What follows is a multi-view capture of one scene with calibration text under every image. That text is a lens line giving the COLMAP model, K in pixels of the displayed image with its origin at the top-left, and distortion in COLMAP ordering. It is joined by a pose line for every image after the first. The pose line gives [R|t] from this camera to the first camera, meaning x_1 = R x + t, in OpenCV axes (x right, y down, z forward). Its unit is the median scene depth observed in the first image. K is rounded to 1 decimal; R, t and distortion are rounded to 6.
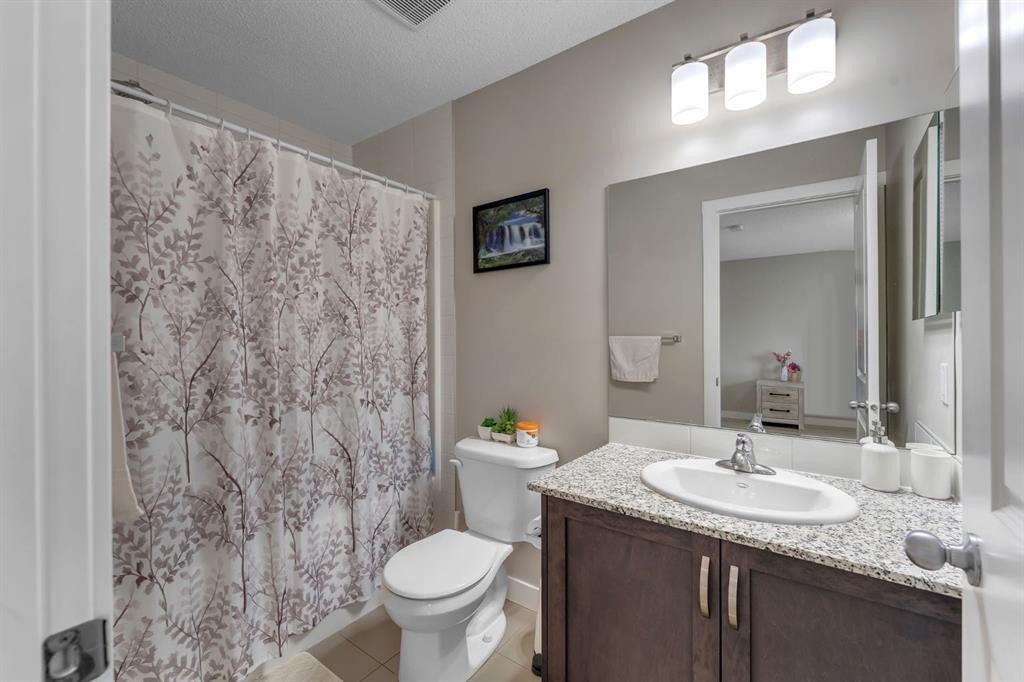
lens RADIAL K [[419.7, 0, 510.1], [0, 419.7, 343.4], [0, 0, 1]] dist [0.000610, 0.000027]
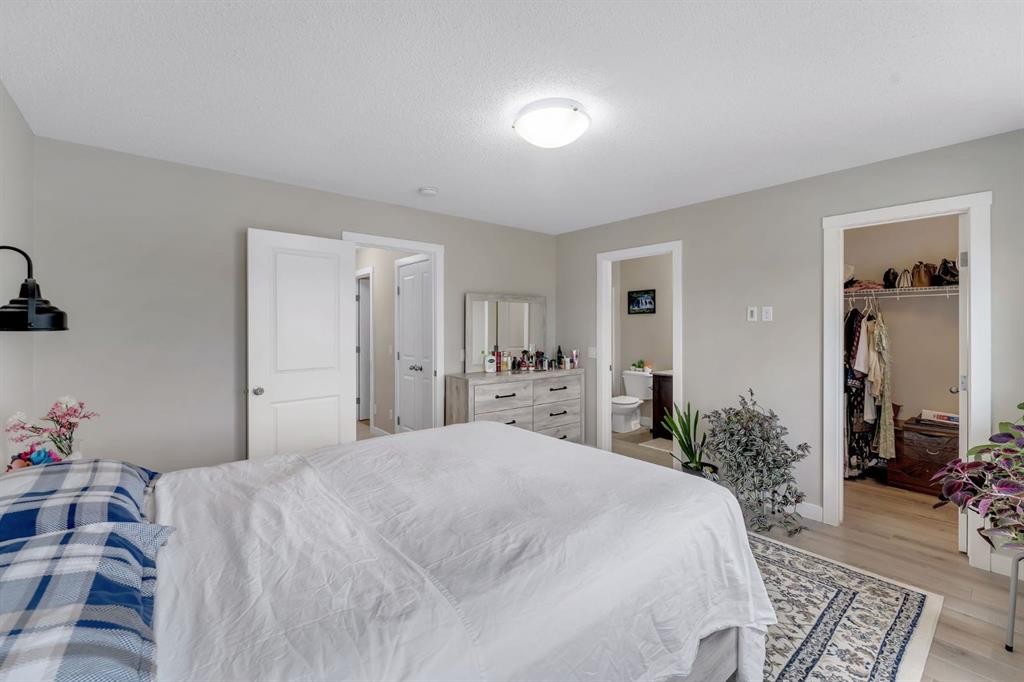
lens RADIAL K [[419.7, 0, 513.6], [0, 419.7, 333.7], [0, 0, 1]] dist [0.000610, 0.000027]
pose [[0.970718, 0.002949, -0.240205, -0.176198], [-0.002764, 0.999996, 0.001108, -0.037666], [0.240208, -0.000412, 0.970721, -2.243144]]
